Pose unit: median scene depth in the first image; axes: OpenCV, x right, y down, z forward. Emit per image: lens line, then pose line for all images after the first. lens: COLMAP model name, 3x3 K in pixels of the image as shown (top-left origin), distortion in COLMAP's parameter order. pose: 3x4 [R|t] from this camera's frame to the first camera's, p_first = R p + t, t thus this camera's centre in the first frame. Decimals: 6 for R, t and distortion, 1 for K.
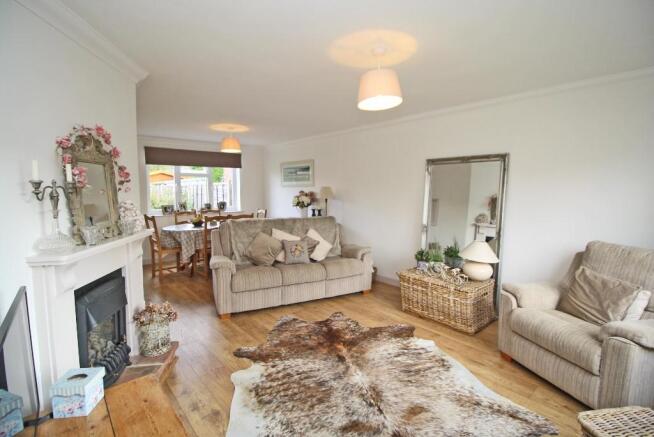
lens RADIAL K [[313.2, 0, 328.2], [0, 313.2, 221.1], [0, 0, 1]] dist [0.005536, -0.000362]
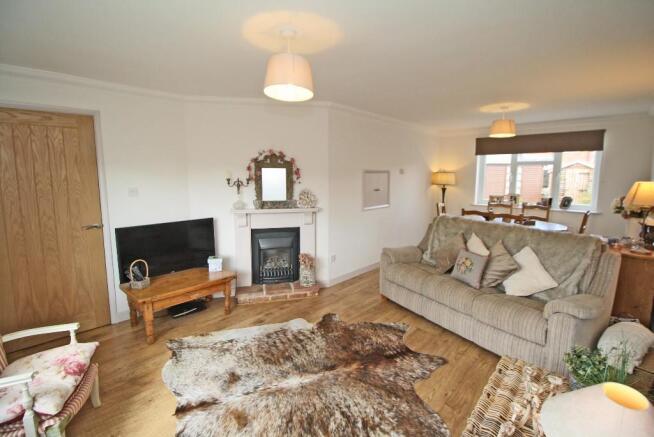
lens RADIAL K [[313.2, 0, 328.1], [0, 313.2, 214.7], [0, 0, 1]] dist [0.005536, -0.000362]
pose [[0.083111, 0.136863, -0.987097, 0.803379], [-0.105871, 0.986131, 0.127814, -0.119213], [0.990900, 0.093882, 0.096449, 0.760687]]
